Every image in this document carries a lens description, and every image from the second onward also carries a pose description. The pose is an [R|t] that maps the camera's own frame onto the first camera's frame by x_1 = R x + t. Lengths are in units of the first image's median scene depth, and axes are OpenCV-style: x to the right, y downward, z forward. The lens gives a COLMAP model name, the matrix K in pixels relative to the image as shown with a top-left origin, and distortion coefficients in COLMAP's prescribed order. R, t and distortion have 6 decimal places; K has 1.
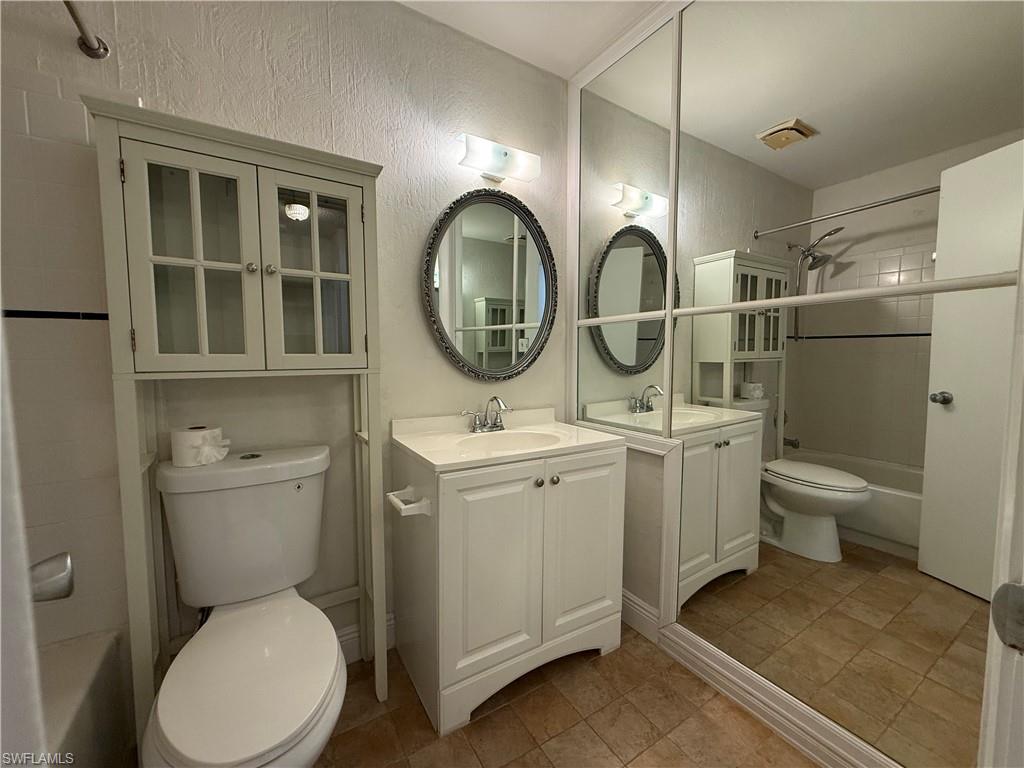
lens RADIAL K [[409.9, 0, 511.3], [0, 409.9, 384.5], [0, 0, 1]] dist [-0.001777, 0.000033]
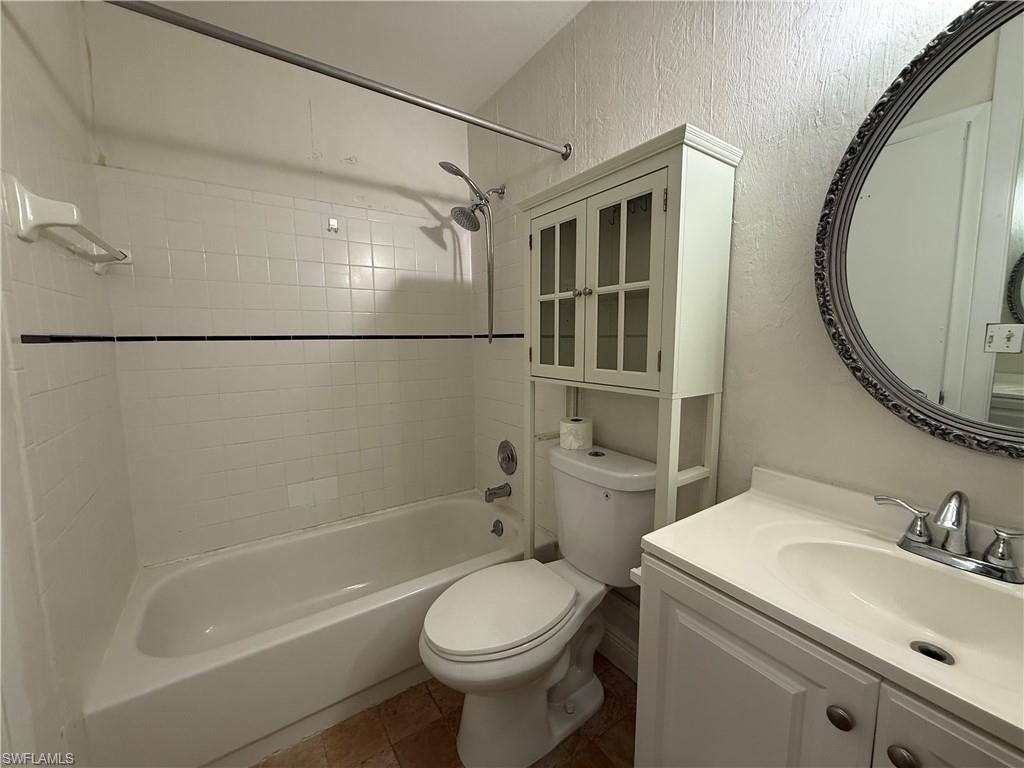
lens RADIAL K [[409.9, 0, 511.3], [0, 409.9, 384.5], [0, 0, 1]] dist [-0.001777, 0.000033]
pose [[0.043999, 0.116843, -0.992175, 0.485122], [-0.065617, 0.991331, 0.113834, -0.136742], [0.996874, 0.060095, 0.051284, 0.710723]]
